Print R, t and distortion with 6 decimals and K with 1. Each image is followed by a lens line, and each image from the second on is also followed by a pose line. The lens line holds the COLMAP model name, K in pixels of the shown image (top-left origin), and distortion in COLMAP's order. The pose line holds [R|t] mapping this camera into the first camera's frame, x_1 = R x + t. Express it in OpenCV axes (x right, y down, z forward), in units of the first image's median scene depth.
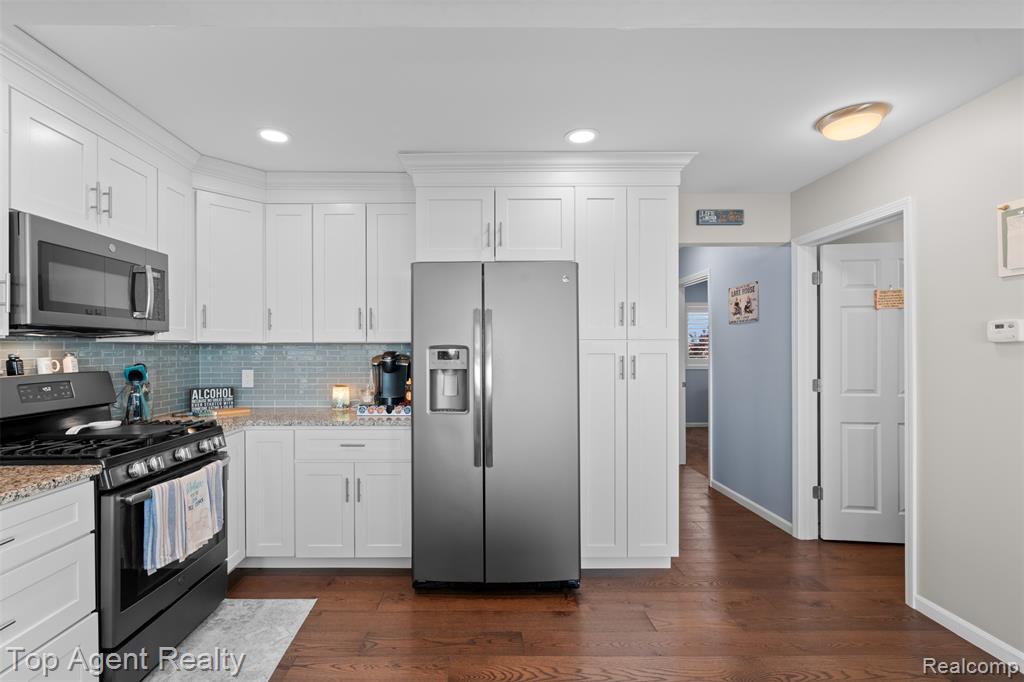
lens RADIAL K [[499.1, 0, 509.8], [0, 499.1, 351.2], [0, 0, 1]] dist [0.000081, 0.000737]
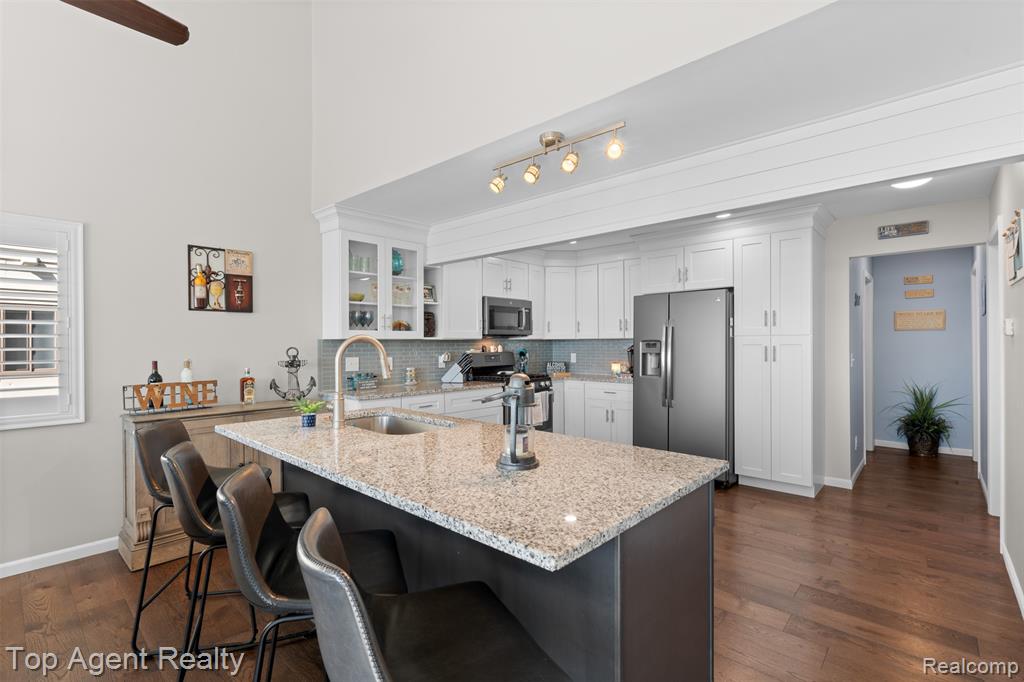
lens RADIAL K [[470.2, 0, 507.5], [0, 470.2, 345.7], [0, 0, 1]] dist [0.002430, 0.001526]
pose [[0.735262, 0.001262, -0.677781, 0.690563], [0.002945, 0.999983, 0.005056, -0.001029], [0.677776, -0.005714, 0.735246, -0.656984]]
